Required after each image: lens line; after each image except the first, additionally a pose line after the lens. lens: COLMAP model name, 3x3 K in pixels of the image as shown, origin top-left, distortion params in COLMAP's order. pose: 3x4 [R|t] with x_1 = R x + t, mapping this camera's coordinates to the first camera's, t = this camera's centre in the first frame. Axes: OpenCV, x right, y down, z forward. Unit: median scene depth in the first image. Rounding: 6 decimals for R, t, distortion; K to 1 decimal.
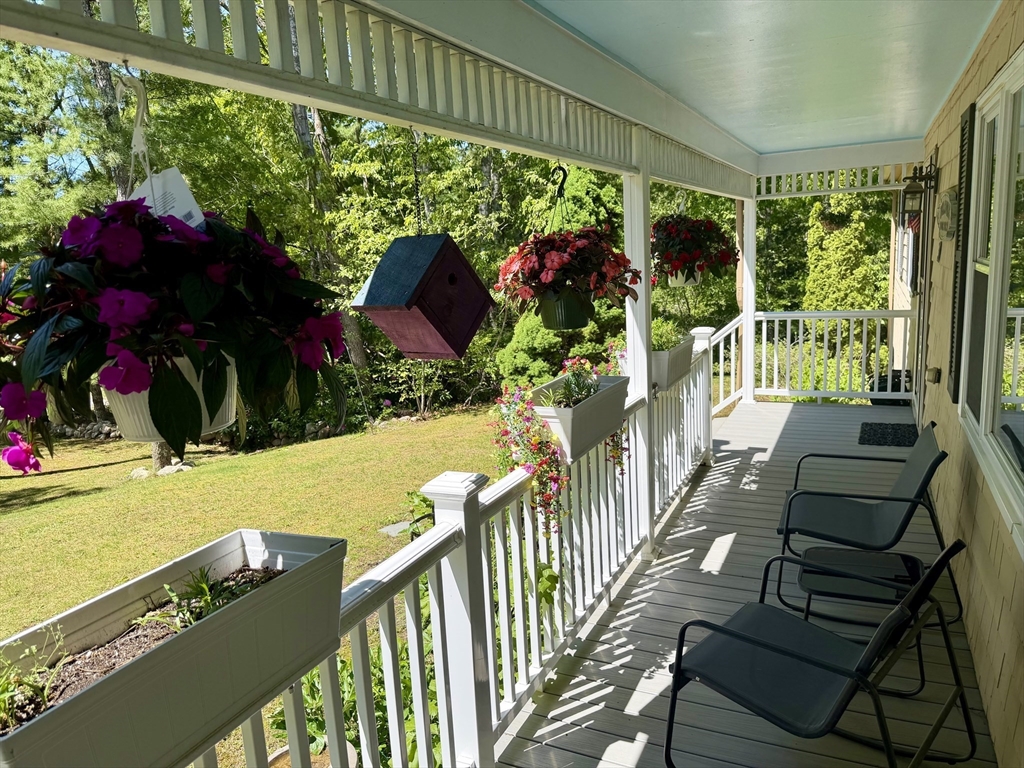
lens RADIAL K [[728.6, 0, 512.8], [0, 728.6, 383.8], [0, 0, 1]] dist [0.004655, 0.000417]
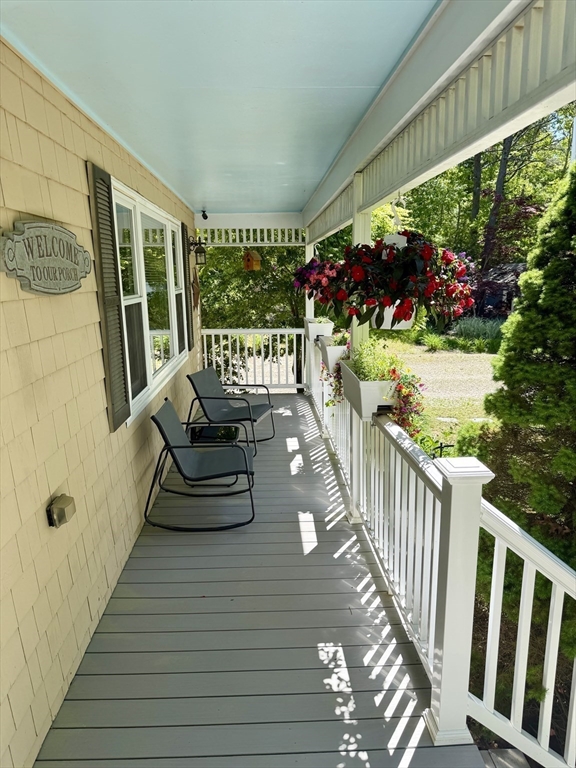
lens RADIAL K [[546.4, 0, 287.4], [0, 546.4, 384.2], [0, 0, 1]] dist [0.004655, 0.000417]
pose [[-0.878980, 0.152885, -0.451686, 0.657672], [-0.037230, 0.922318, 0.384634, -0.329556], [0.475403, 0.354902, -0.805007, 1.564761]]
